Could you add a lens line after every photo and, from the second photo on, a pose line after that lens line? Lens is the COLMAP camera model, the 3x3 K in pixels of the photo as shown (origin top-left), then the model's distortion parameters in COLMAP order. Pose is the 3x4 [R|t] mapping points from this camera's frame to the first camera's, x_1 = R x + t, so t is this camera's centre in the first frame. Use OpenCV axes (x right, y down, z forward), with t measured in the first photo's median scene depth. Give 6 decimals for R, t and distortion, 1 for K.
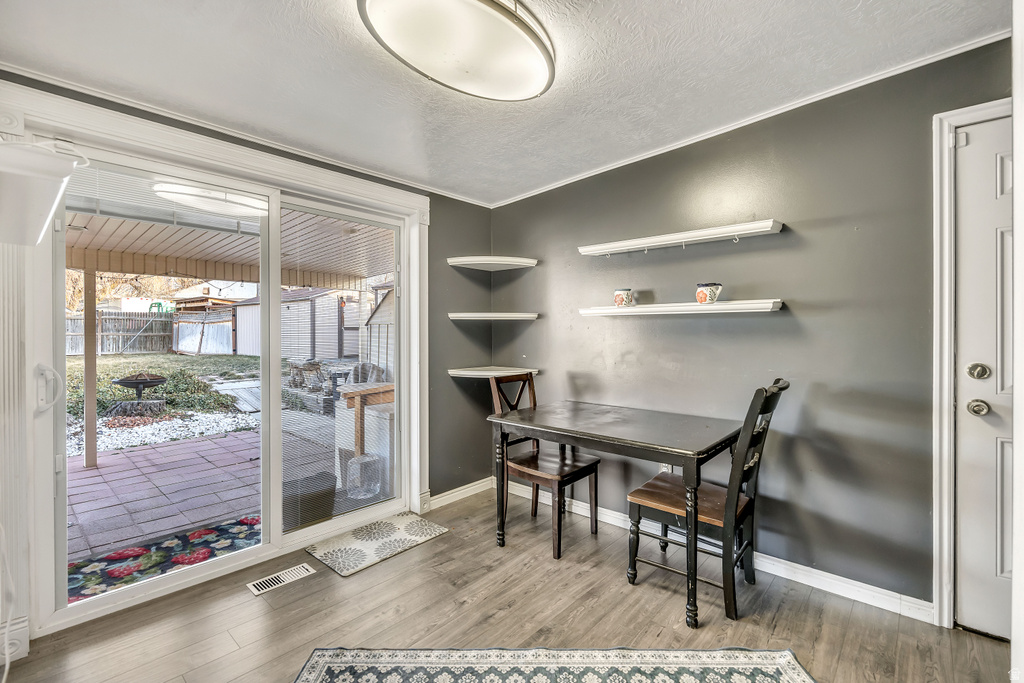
lens RADIAL K [[459.8, 0, 513.1], [0, 459.8, 335.5], [0, 0, 1]] dist [-0.002797, 0.000108]
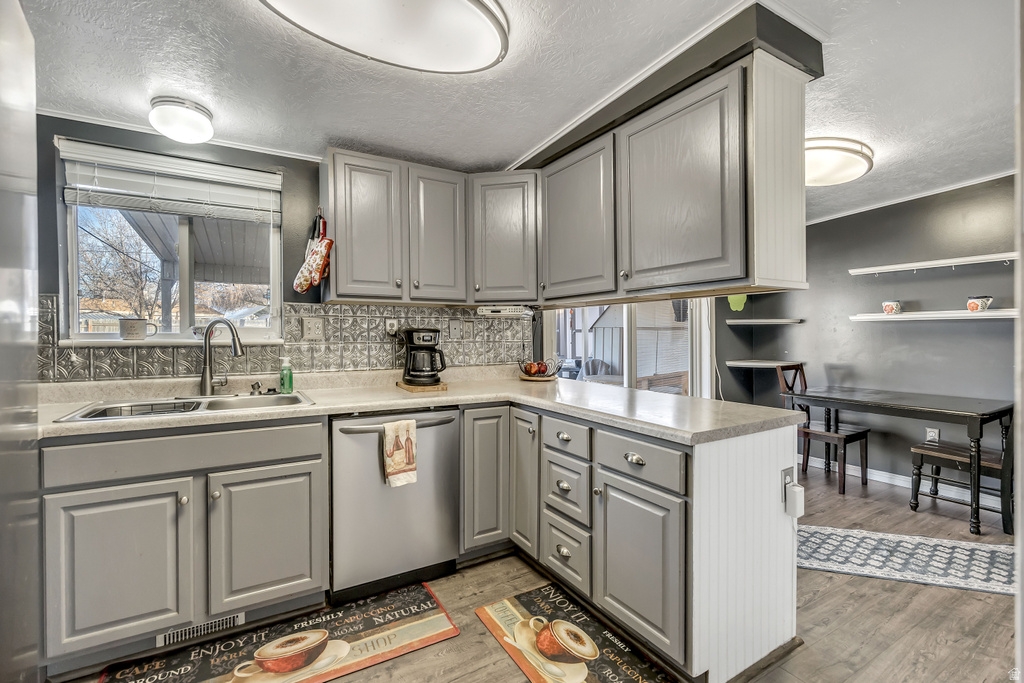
lens RADIAL K [[459.8, 0, 508.9], [0, 459.8, 338.5], [0, 0, 1]] dist [-0.002797, 0.000108]
pose [[0.952604, -0.001815, -0.304208, -0.475614], [0.003001, 0.999990, 0.003432, 0.000217], [0.304198, -0.004183, 0.952600, -0.689238]]
